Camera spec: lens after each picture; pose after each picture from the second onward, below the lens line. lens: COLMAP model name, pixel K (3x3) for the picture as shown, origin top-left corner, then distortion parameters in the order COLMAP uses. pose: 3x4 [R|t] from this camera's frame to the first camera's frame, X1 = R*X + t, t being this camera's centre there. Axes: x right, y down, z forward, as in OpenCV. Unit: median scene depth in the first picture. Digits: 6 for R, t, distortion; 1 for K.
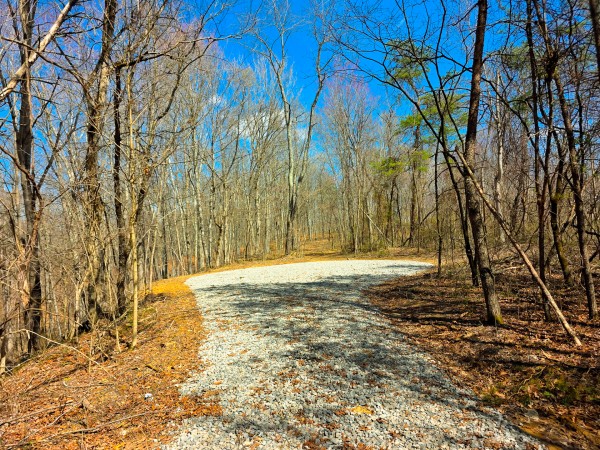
lens RADIAL K [[413.8, 0, 297.6], [0, 413.8, 224.2], [0, 0, 1]] dist [-0.001263, -0.001287]
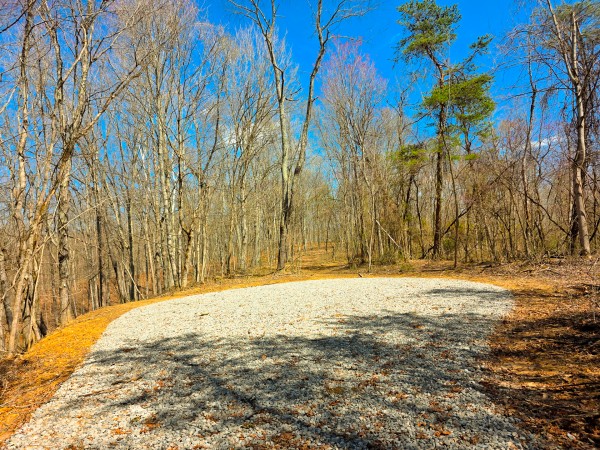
lens RADIAL K [[386.2, 0, 298.6], [0, 386.2, 224.3], [0, 0, 1]] dist [0.057800, 0.000874]
pose [[0.999744, -0.004310, 0.022227, -0.006713], [0.004973, 0.999542, -0.029850, 0.011044], [-0.022088, 0.029953, 0.999307, 0.277044]]
